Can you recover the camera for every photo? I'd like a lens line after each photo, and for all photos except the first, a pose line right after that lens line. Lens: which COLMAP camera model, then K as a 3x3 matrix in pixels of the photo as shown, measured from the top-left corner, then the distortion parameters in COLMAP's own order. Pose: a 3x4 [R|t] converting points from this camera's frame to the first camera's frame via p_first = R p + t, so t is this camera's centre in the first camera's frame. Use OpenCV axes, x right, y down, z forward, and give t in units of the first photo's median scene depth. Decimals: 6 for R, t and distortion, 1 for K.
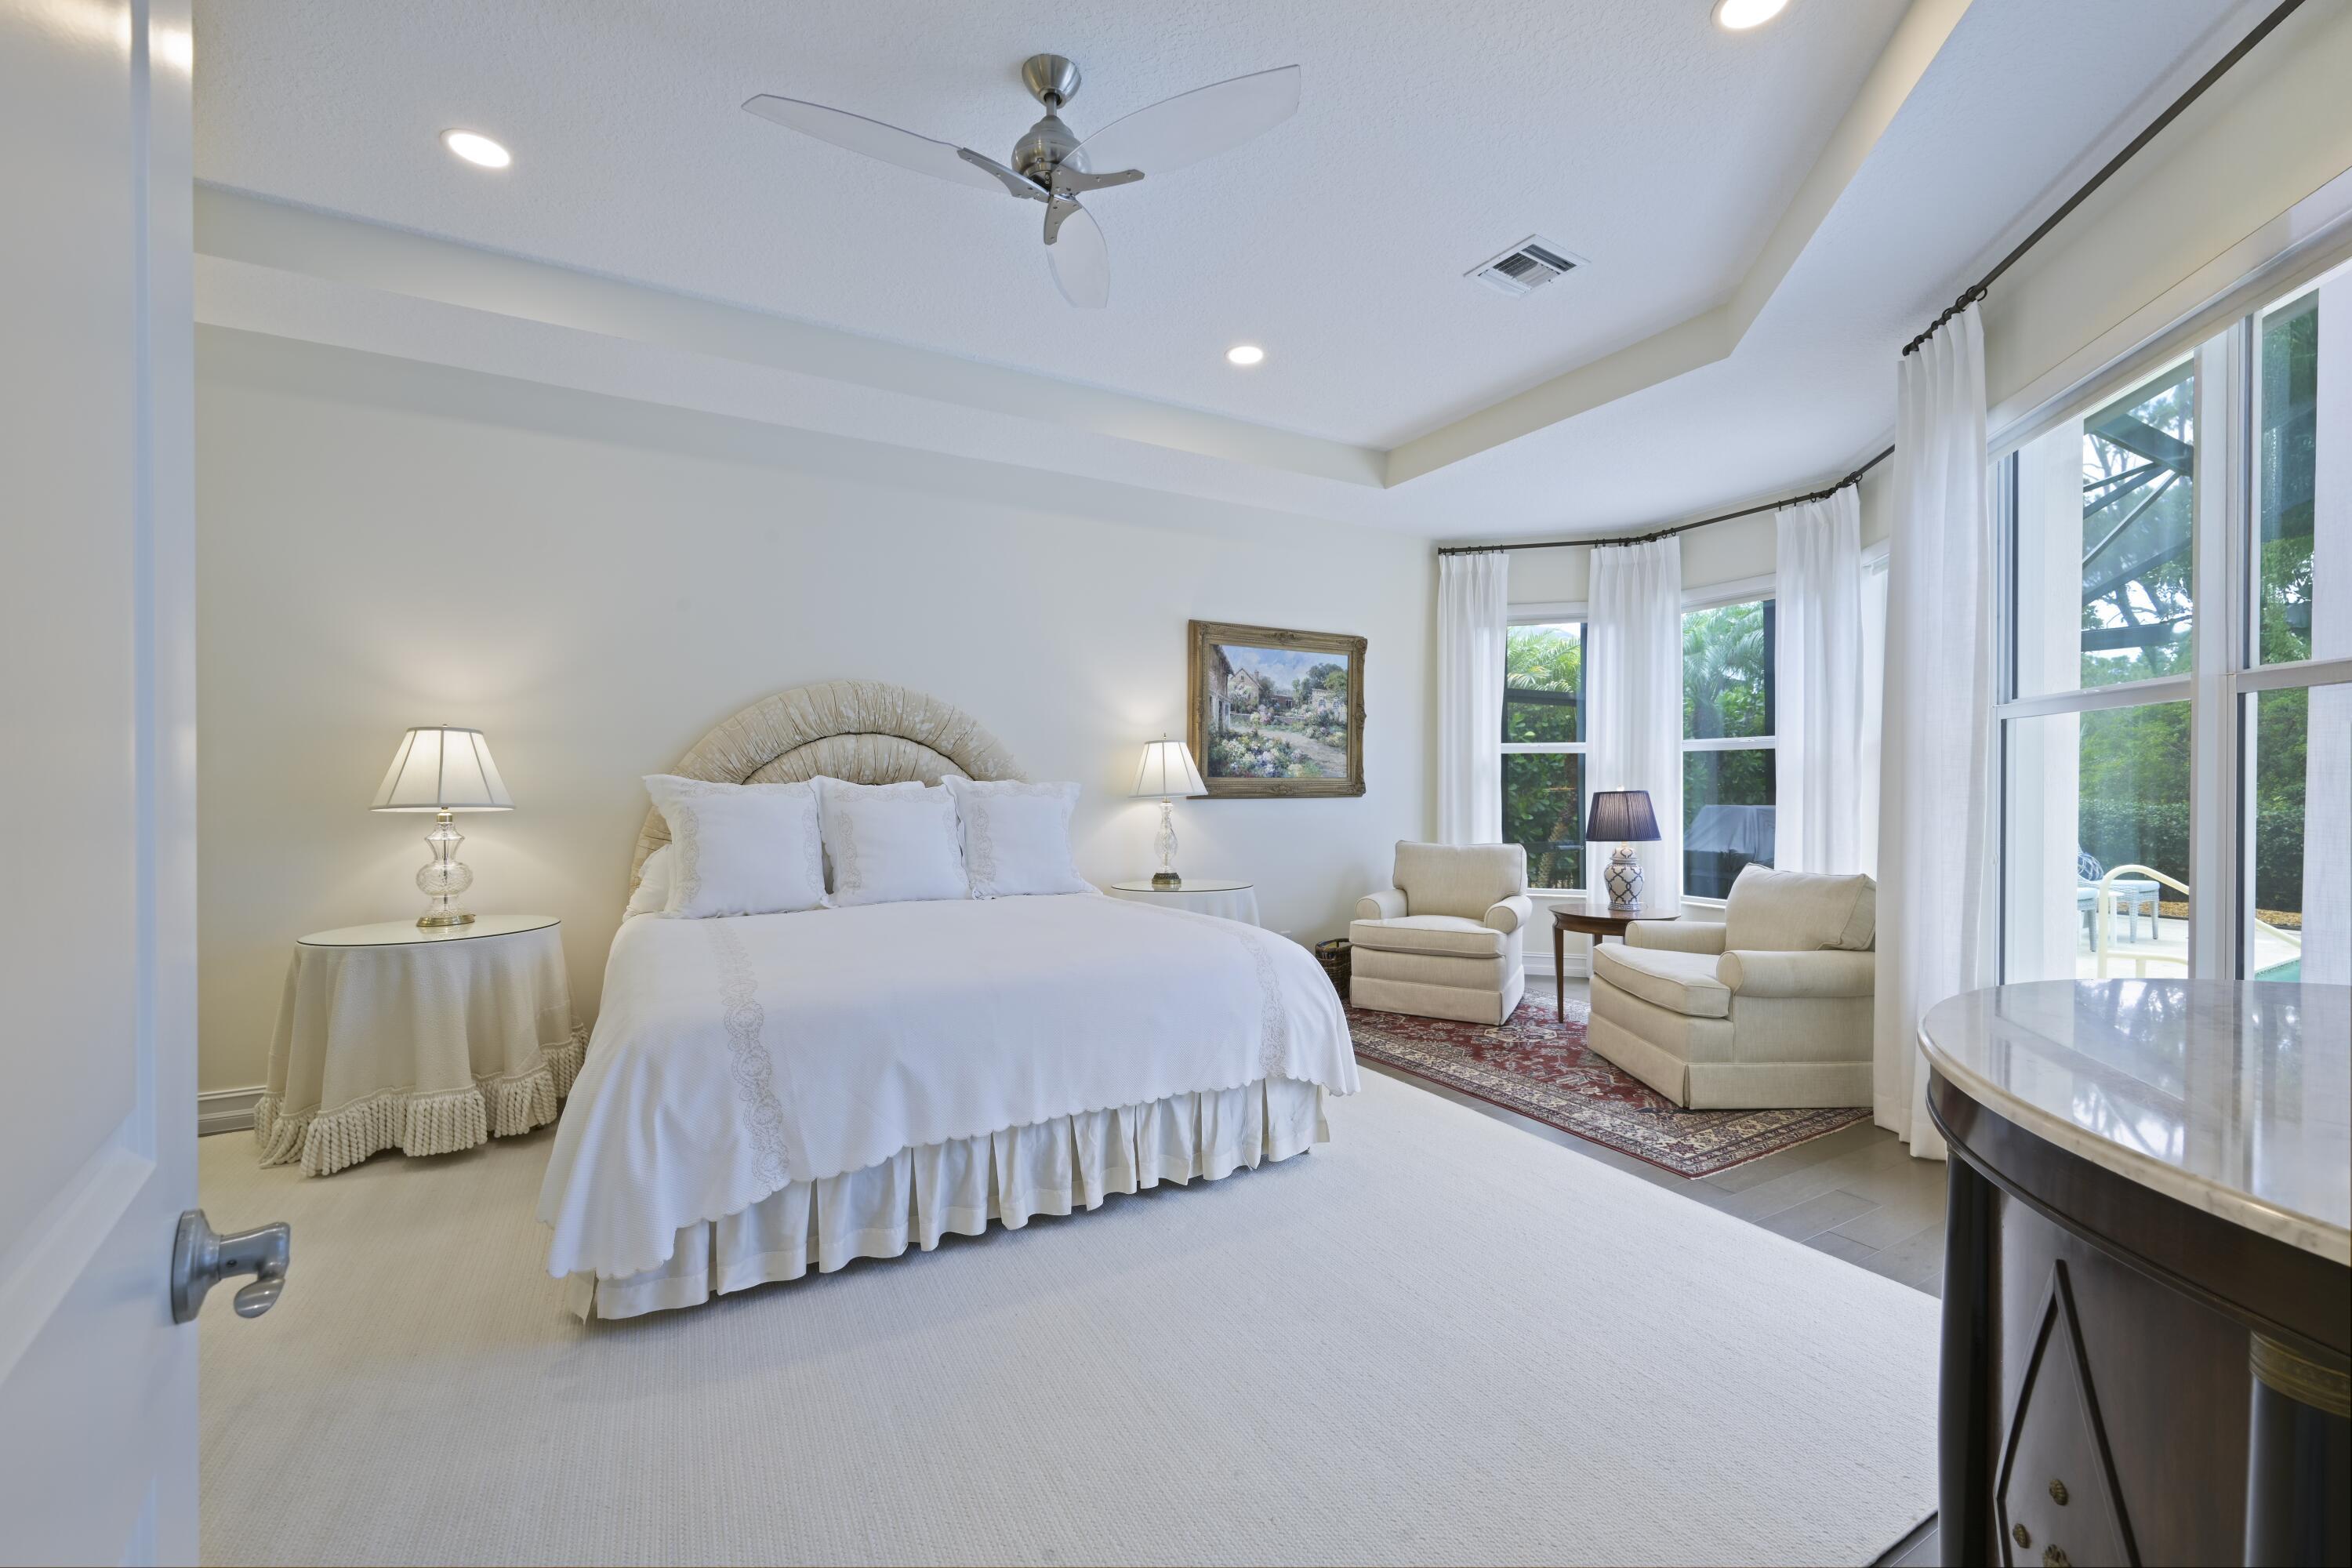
lens RADIAL K [[905.8, 0, 1185.1], [0, 905.8, 748.8], [0, 0, 1]] dist [-0.000508, -0.000041]
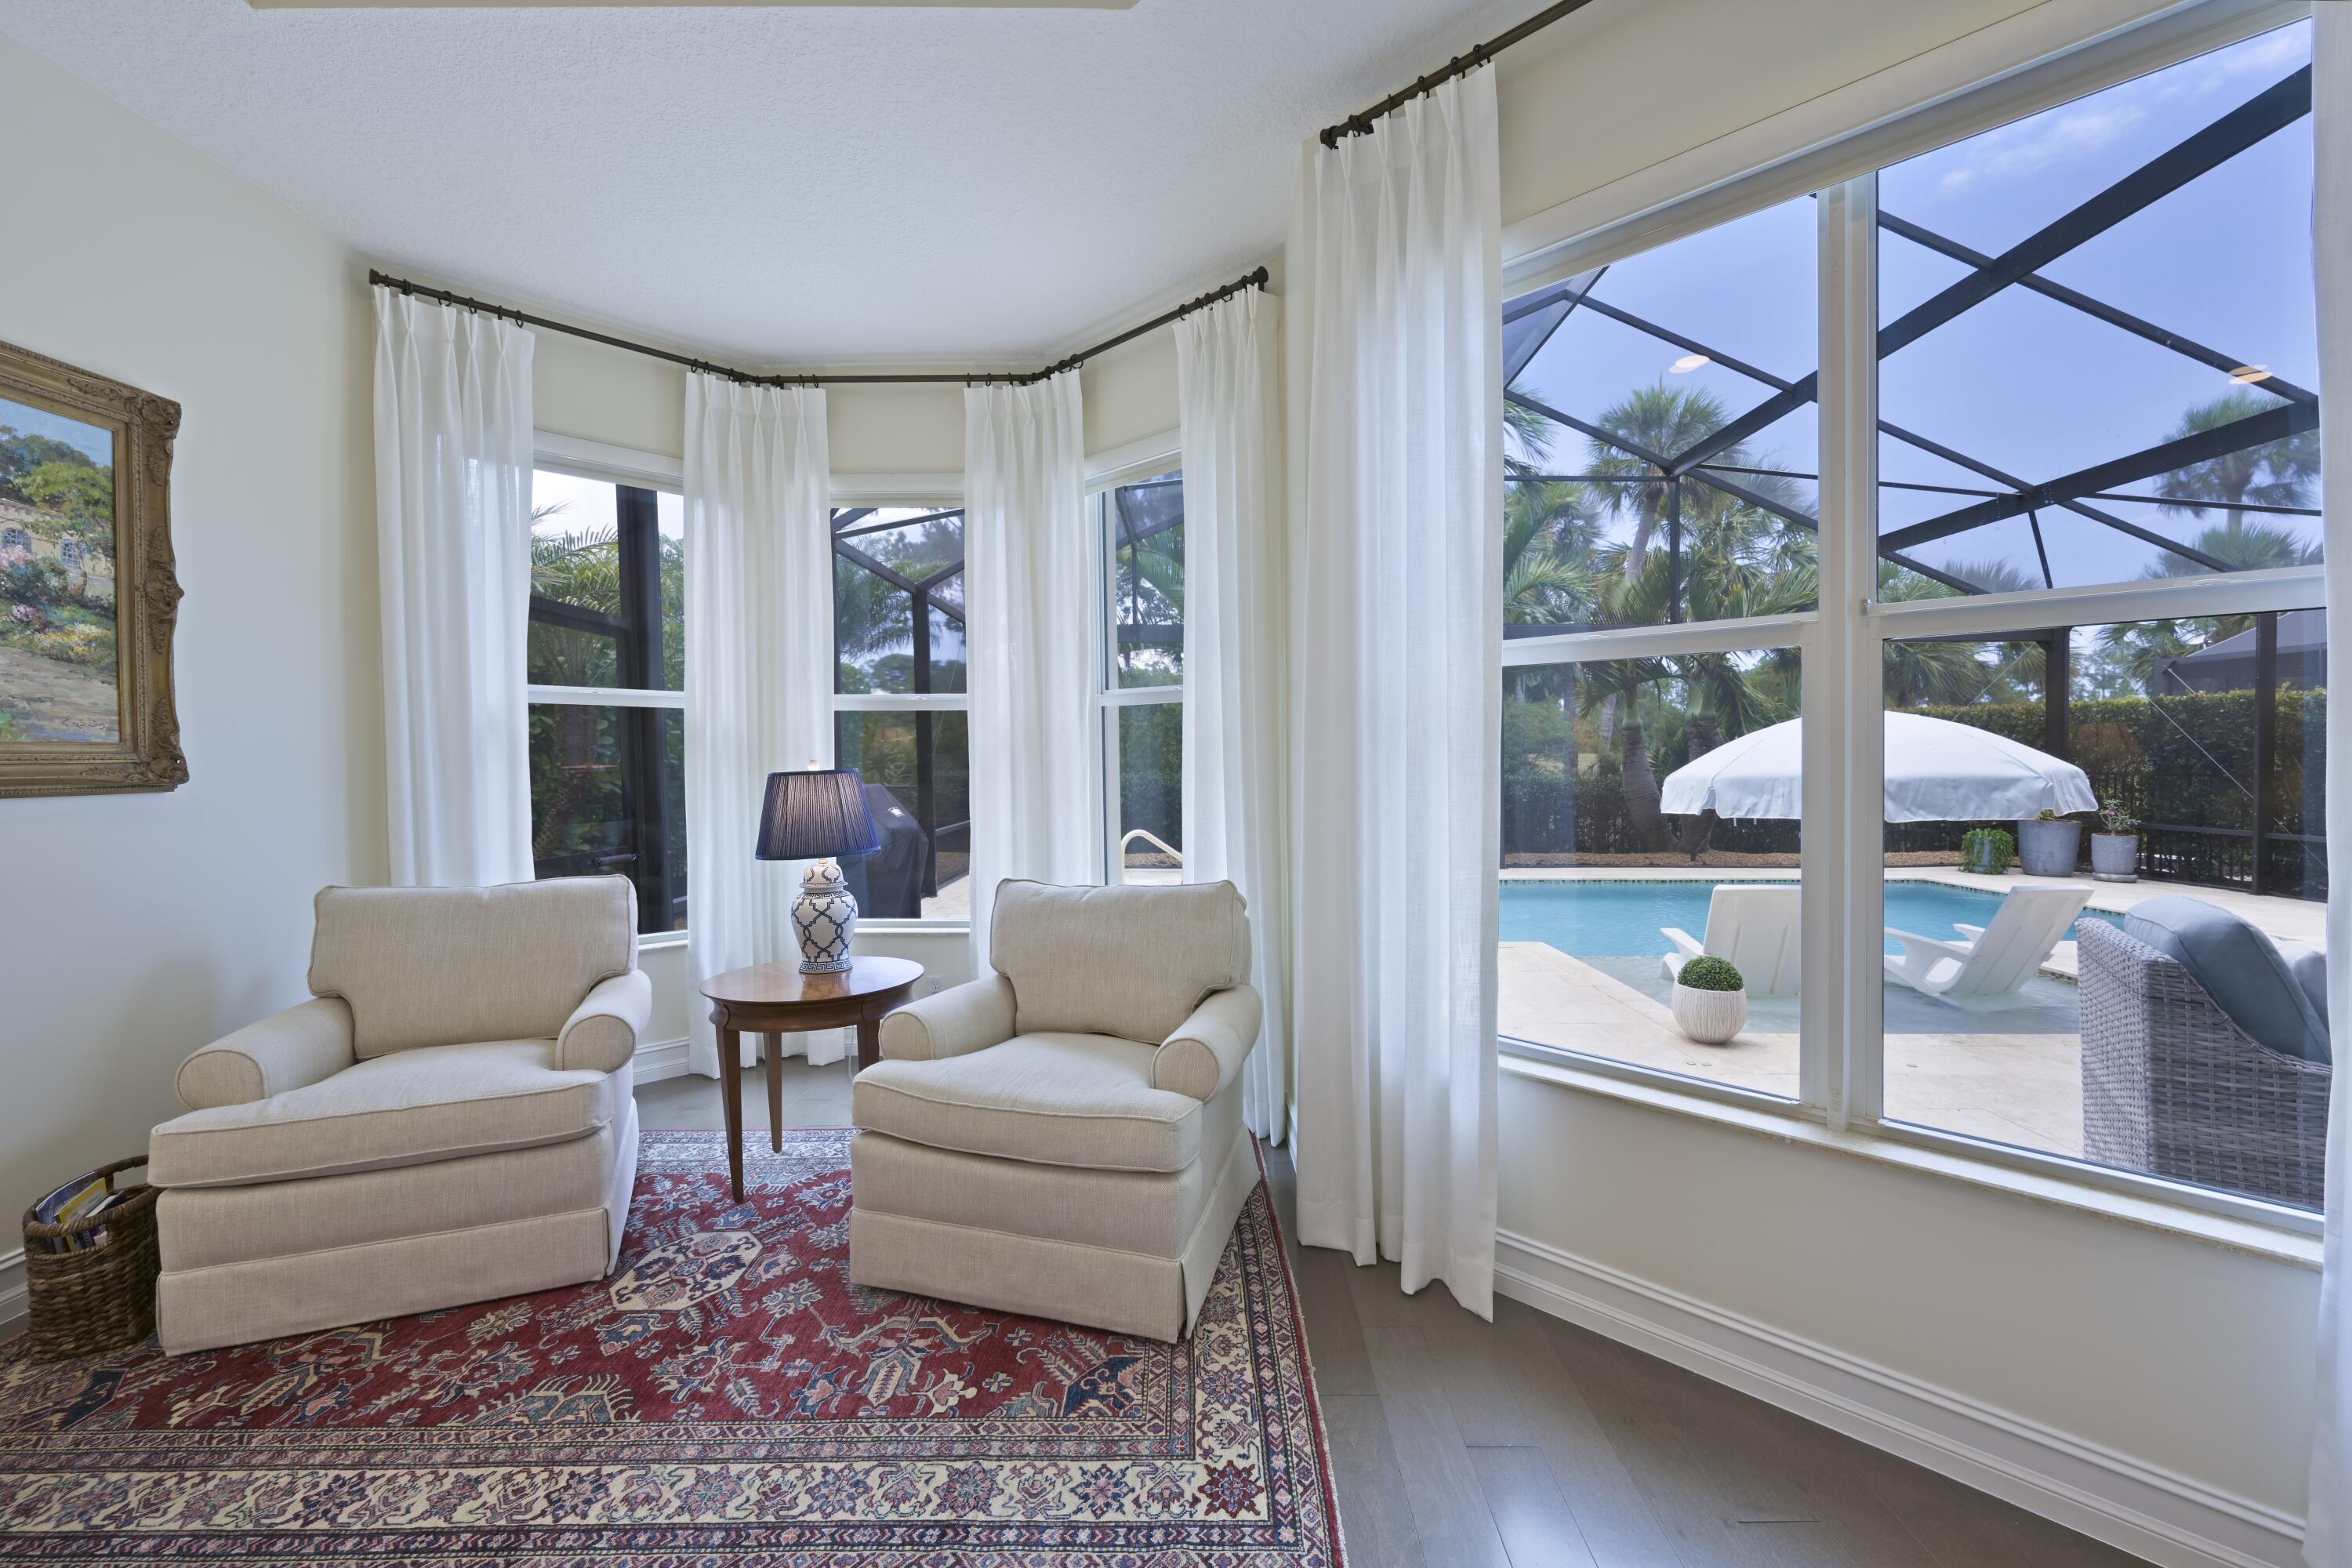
lens RADIAL K [[973.0, 0, 1185.6], [0, 973.0, 793.8], [0, 0, 1]] dist [-0.001219, -0.000088]
pose [[0.497392, -0.033189, 0.866891, 0.048641], [-0.030601, 0.997975, 0.055765, 0.017730], [-0.866986, -0.054265, 0.495369, 0.442501]]
